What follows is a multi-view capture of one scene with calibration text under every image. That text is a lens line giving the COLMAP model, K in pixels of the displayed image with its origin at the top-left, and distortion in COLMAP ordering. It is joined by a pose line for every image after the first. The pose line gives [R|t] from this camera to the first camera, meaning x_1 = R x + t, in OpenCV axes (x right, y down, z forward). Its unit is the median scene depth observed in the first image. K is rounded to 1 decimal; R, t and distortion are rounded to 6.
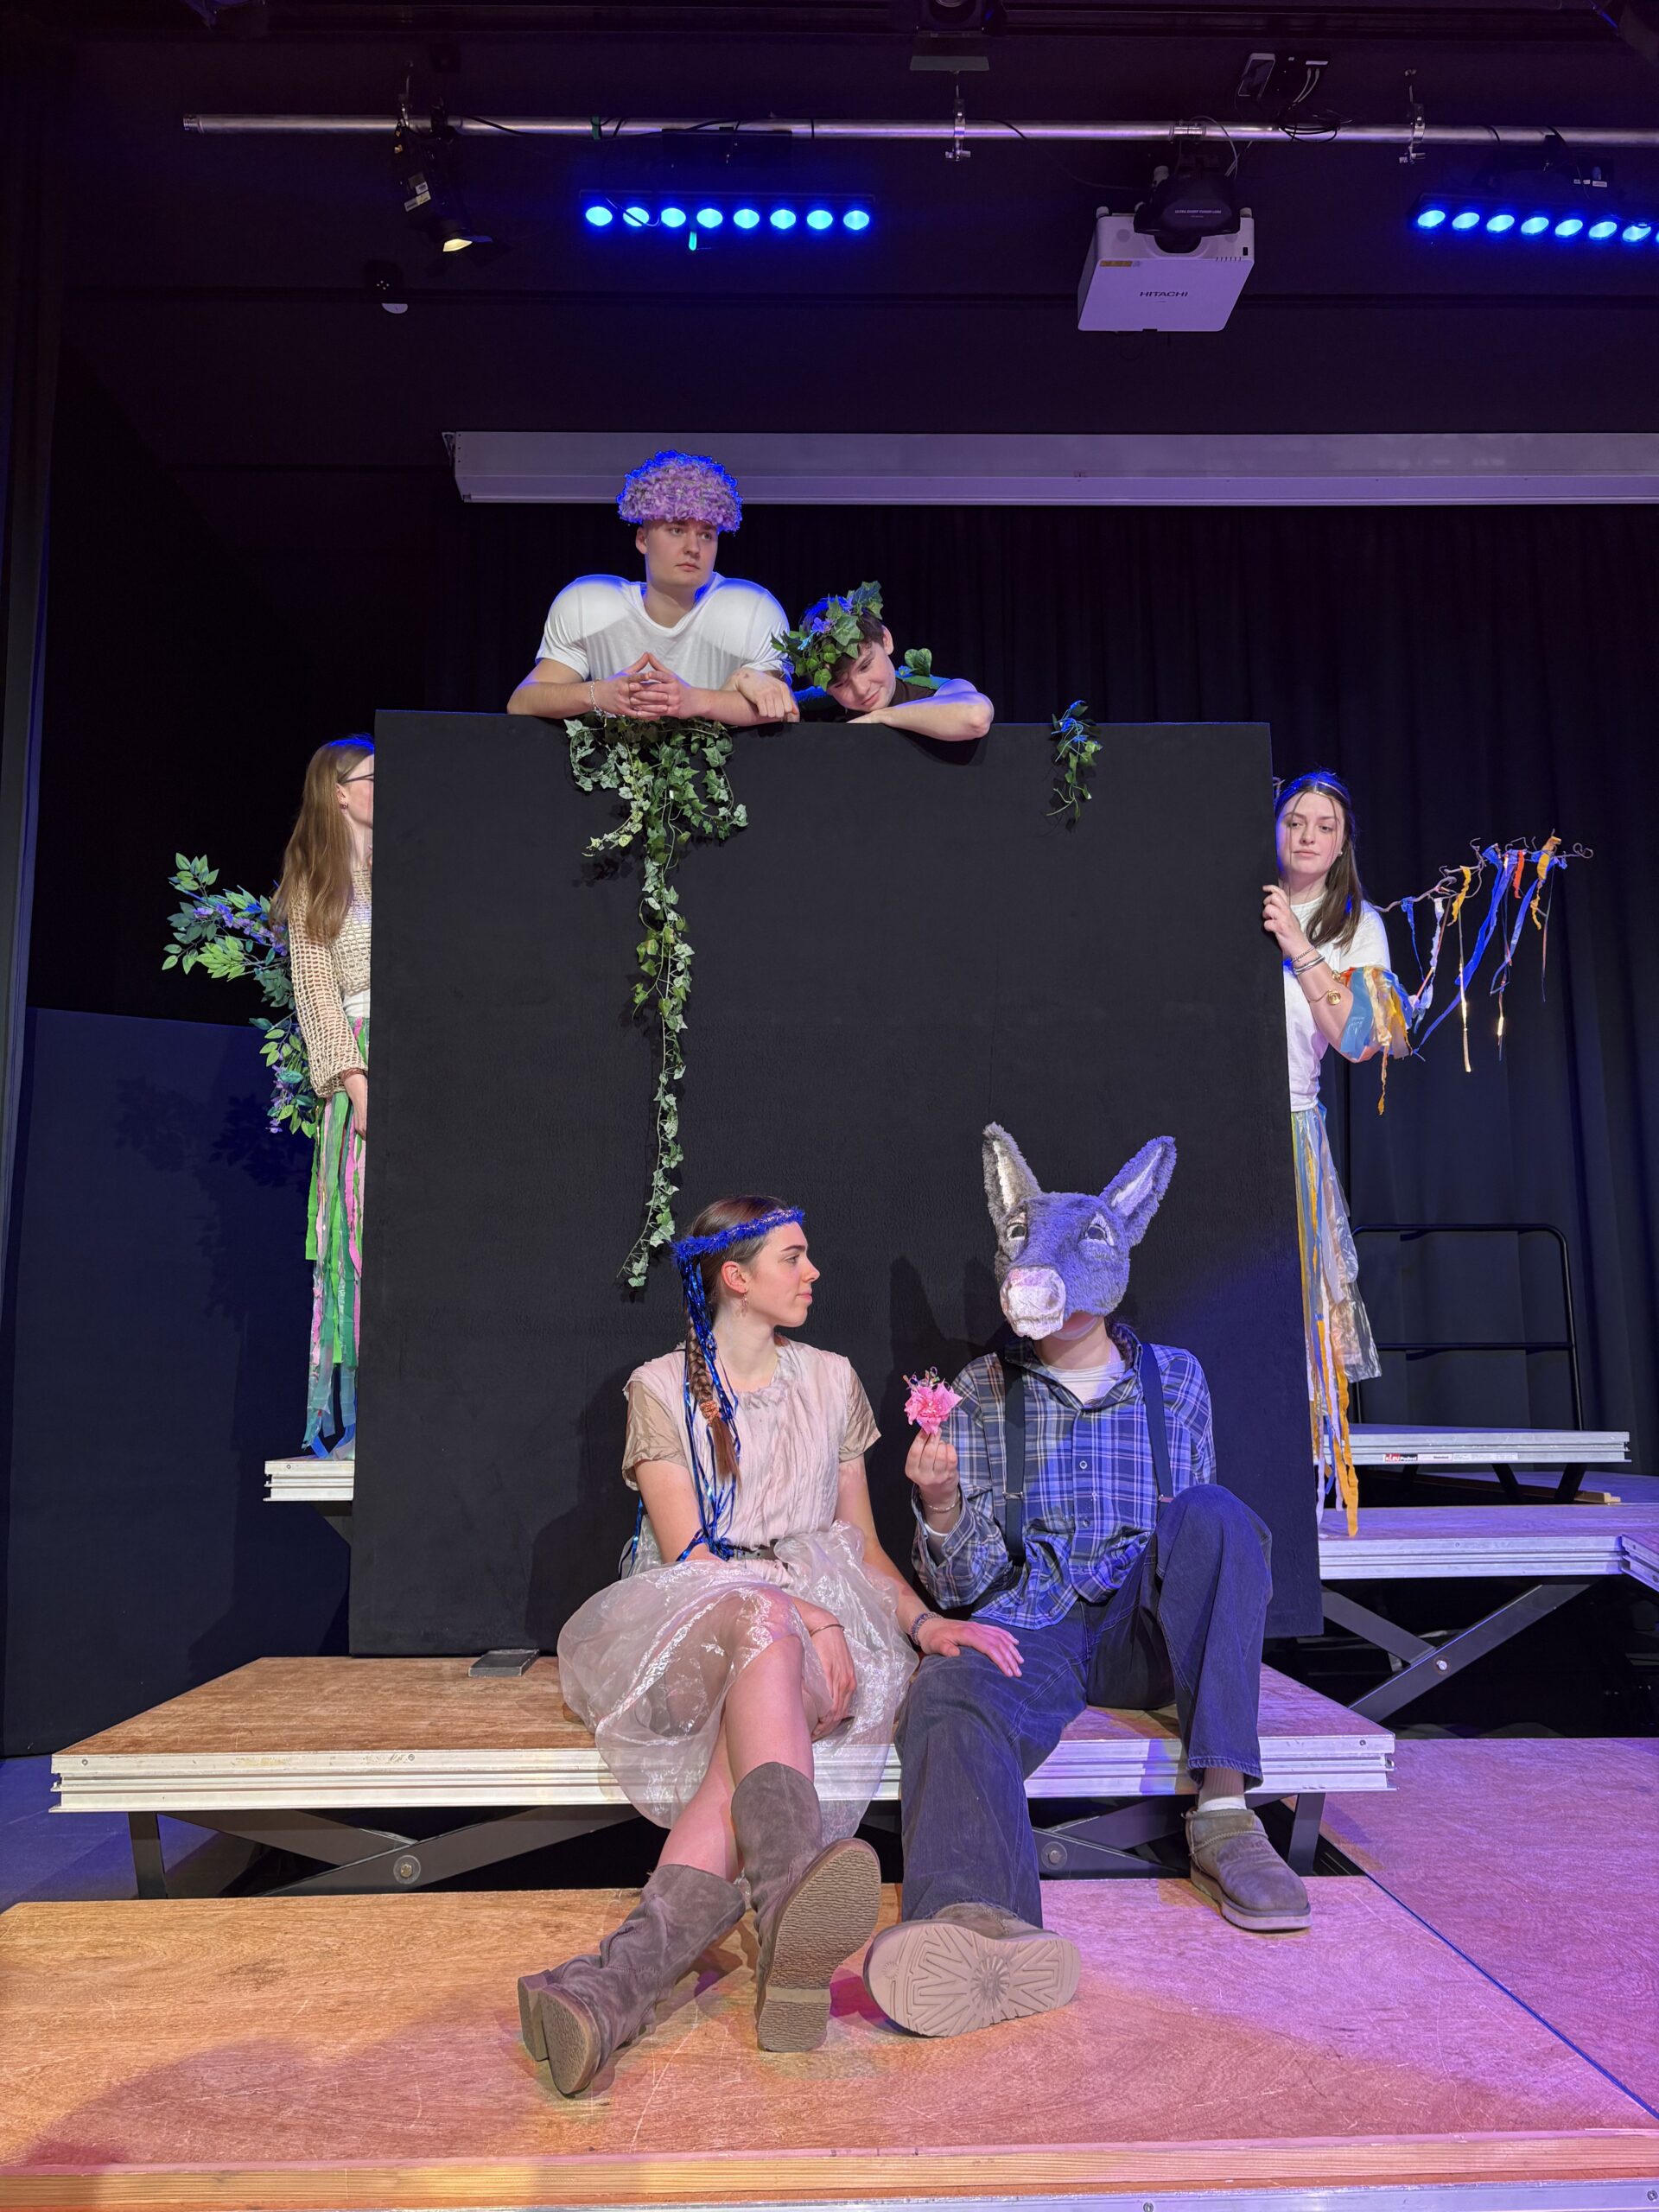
lens RADIAL K [[1702.5, 0, 824.3], [0, 1702.5, 1108.9], [0, 0, 1]] dist [0.027369, -0.001990]
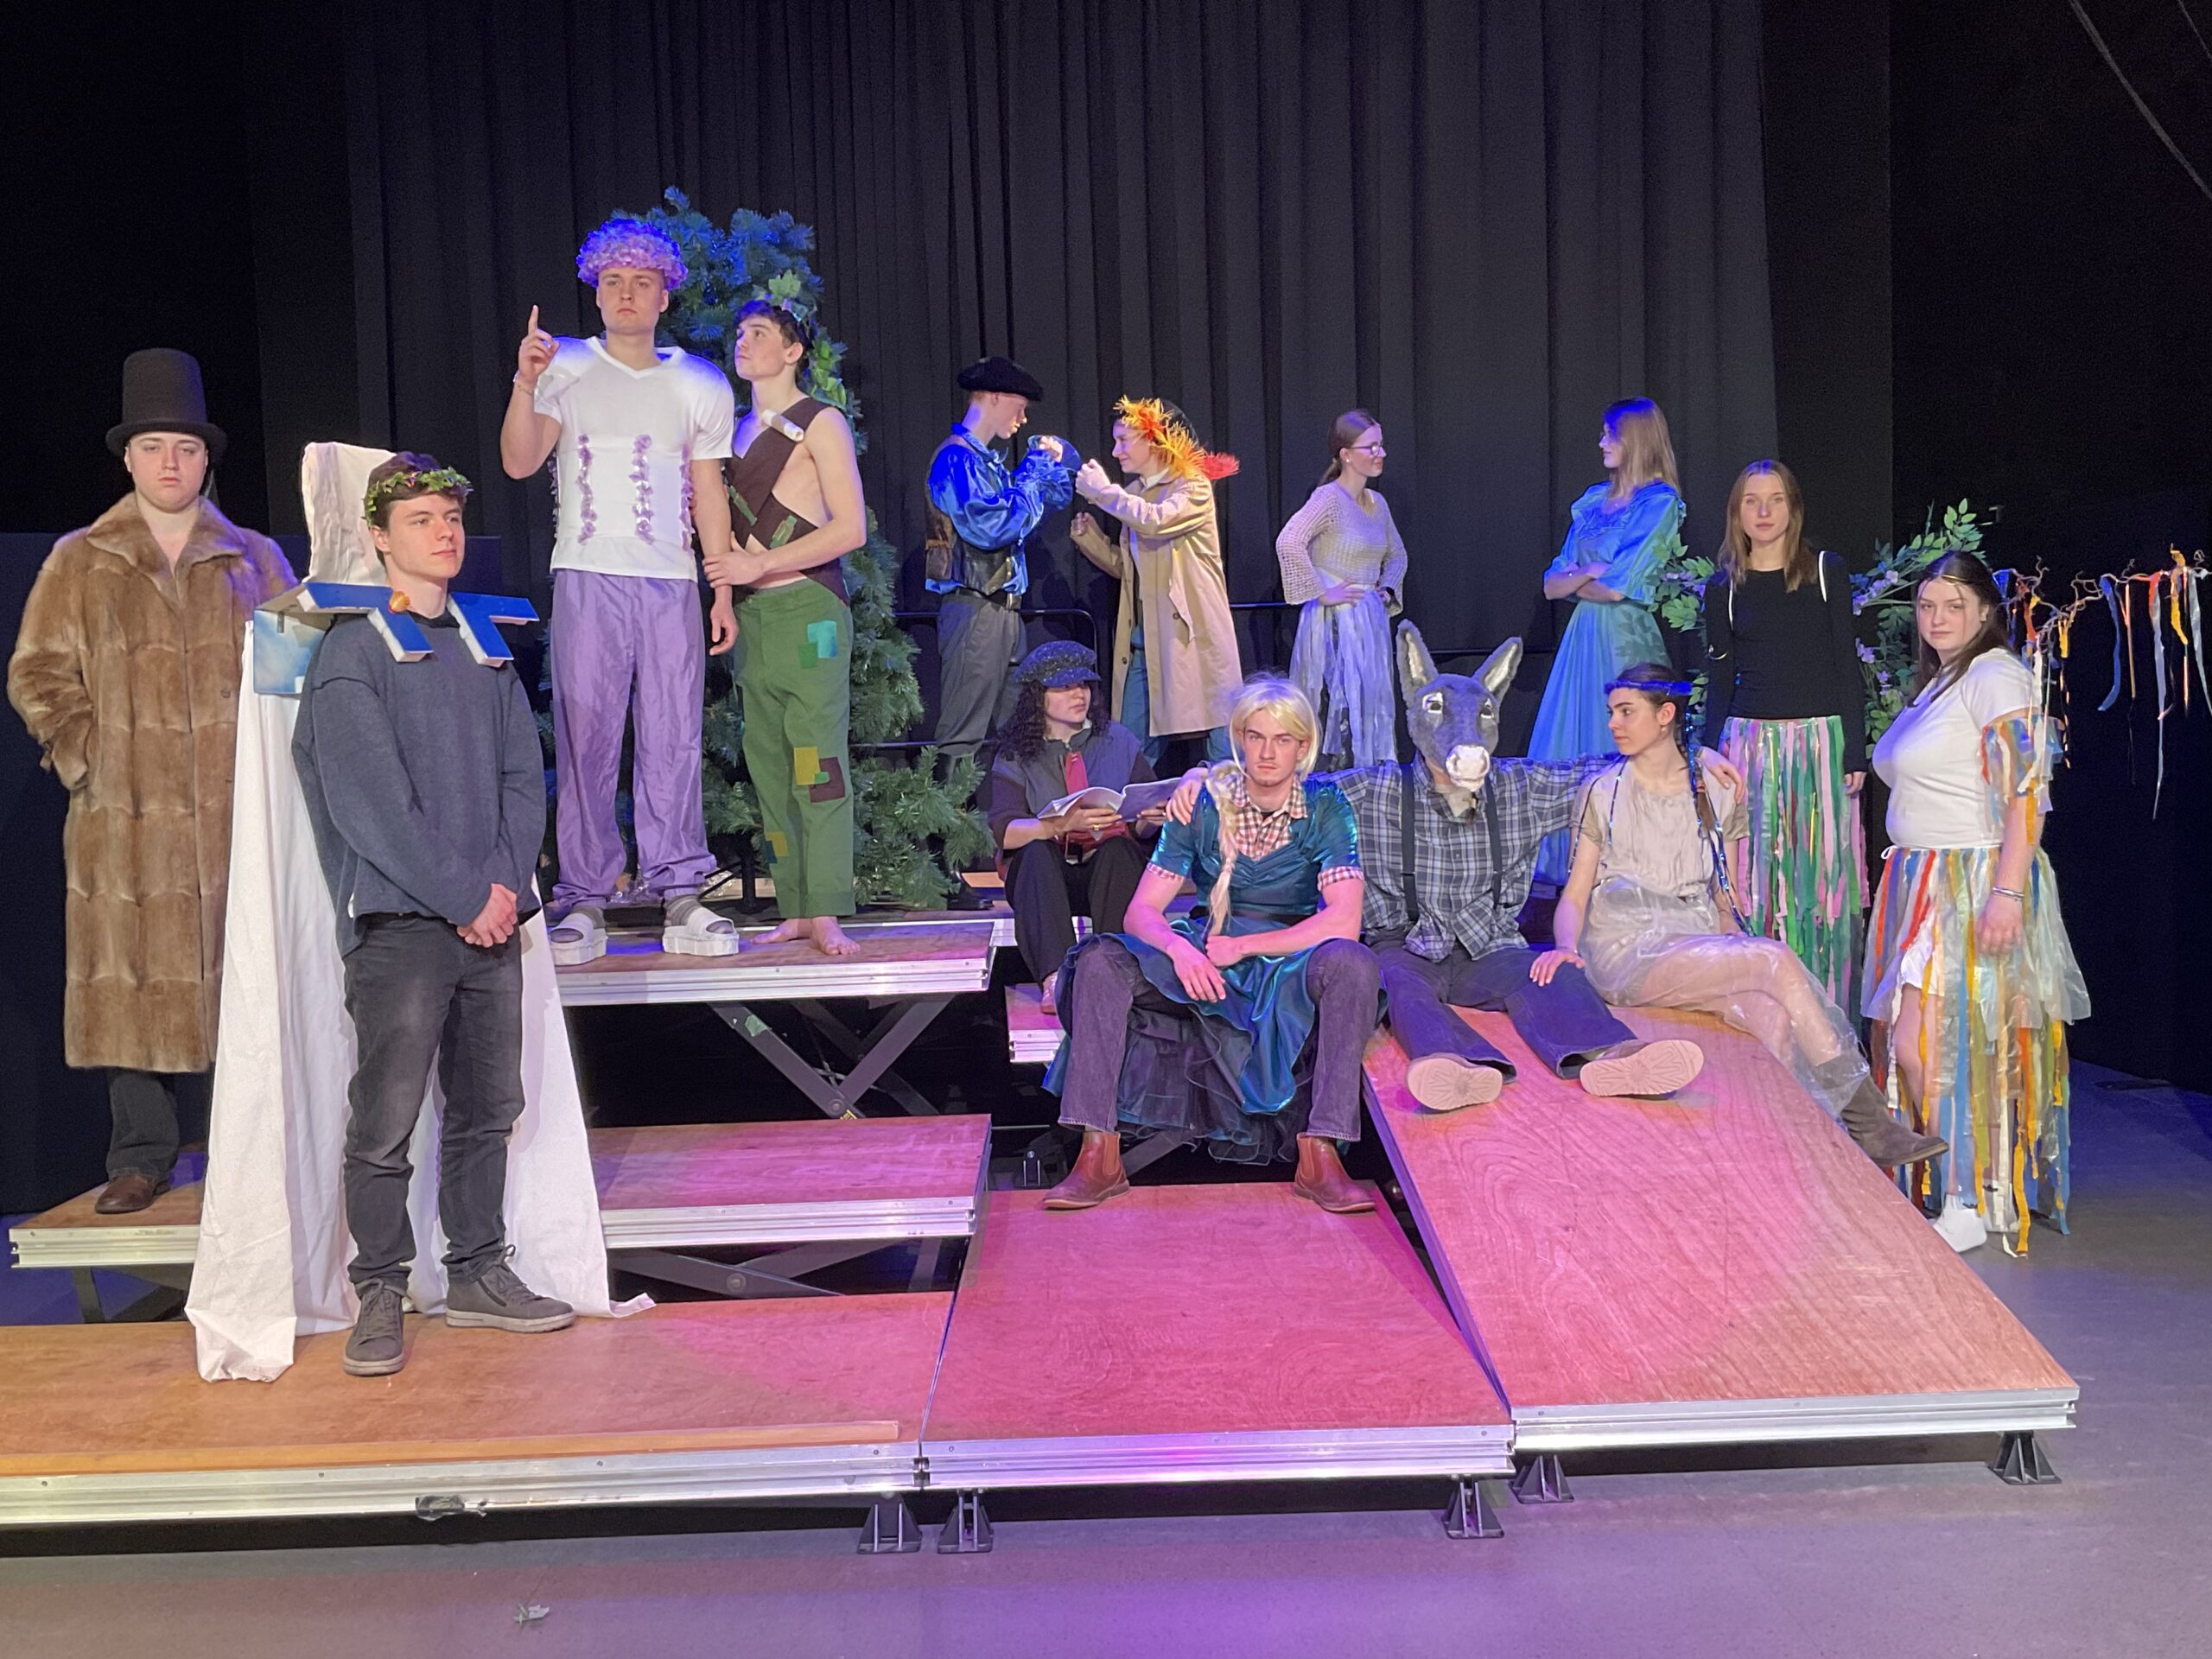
lens RADIAL K [[2315.4, 0, 1106.1], [0, 2315.4, 827.3], [0, 0, 1]] dist [-0.003094, 0.000000]
pose [[0.999775, -0.021189, -0.001247, 0.498376], [0.020955, 0.975921, 0.217114, -0.366705], [-0.003383, -0.217091, 0.976145, -0.846122]]
